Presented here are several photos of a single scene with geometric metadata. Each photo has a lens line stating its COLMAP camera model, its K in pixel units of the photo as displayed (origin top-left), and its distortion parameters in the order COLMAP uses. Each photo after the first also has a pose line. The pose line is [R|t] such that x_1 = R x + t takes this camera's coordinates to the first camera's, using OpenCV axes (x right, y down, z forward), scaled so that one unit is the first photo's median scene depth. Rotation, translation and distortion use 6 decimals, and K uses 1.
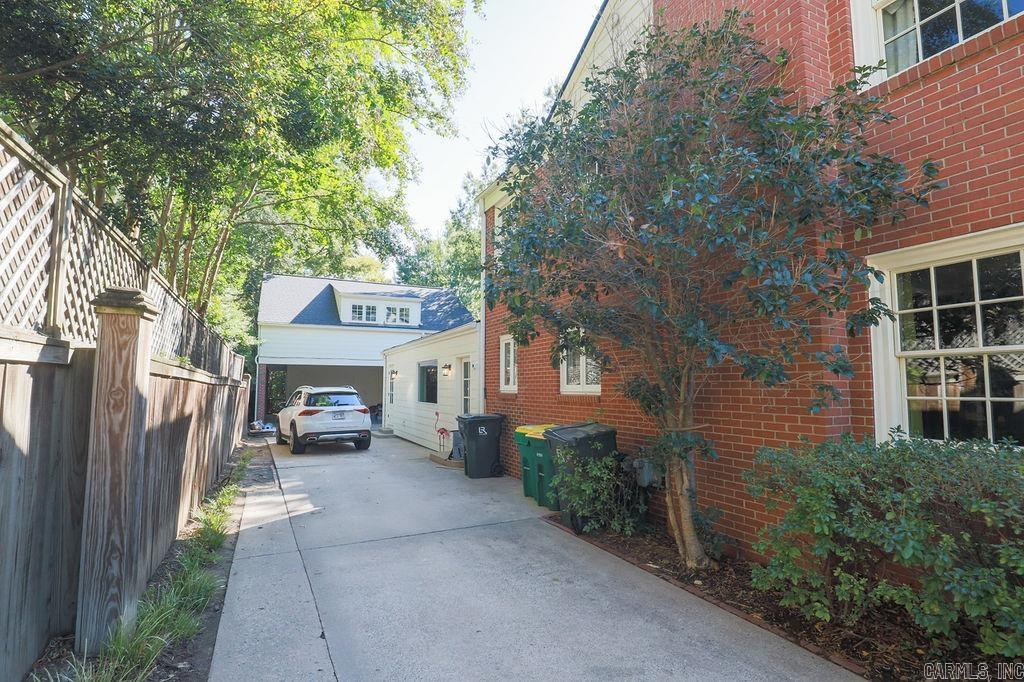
lens RADIAL K [[508.7, 0, 510.1], [0, 508.7, 346.5], [0, 0, 1]] dist [-0.035972, 0.001982]
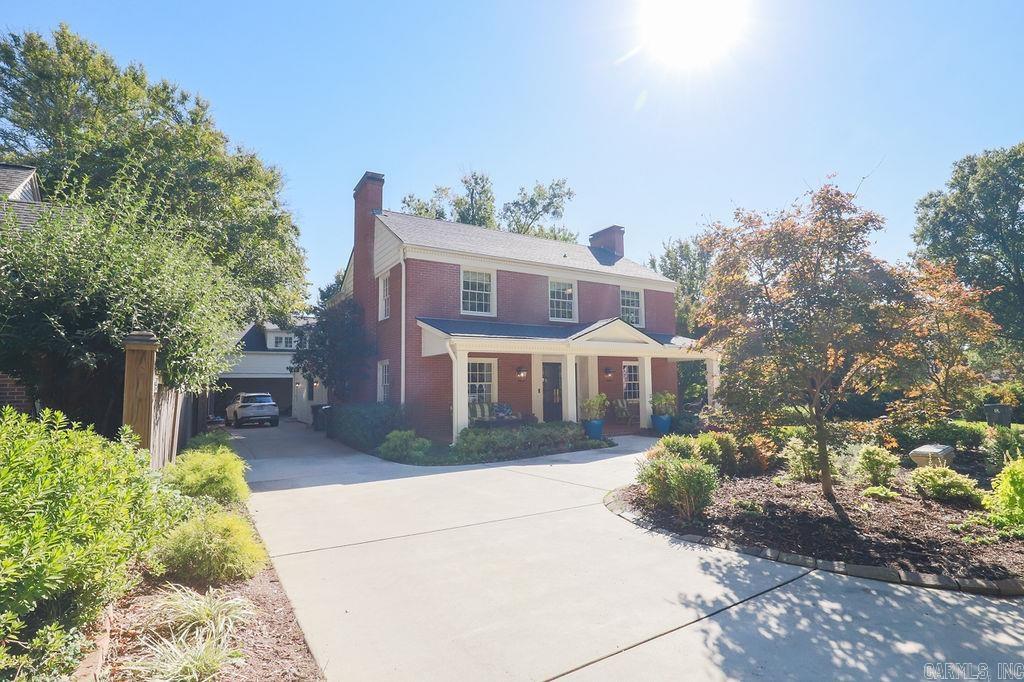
lens RADIAL K [[508.7, 0, 514.7], [0, 508.7, 343.6], [0, 0, 1]] dist [-0.035972, 0.001982]
pose [[0.993835, -0.005950, 0.110713, 0.395230], [0.007013, 0.999933, -0.009212, -0.079872], [-0.110650, 0.009932, 0.993810, -0.970084]]
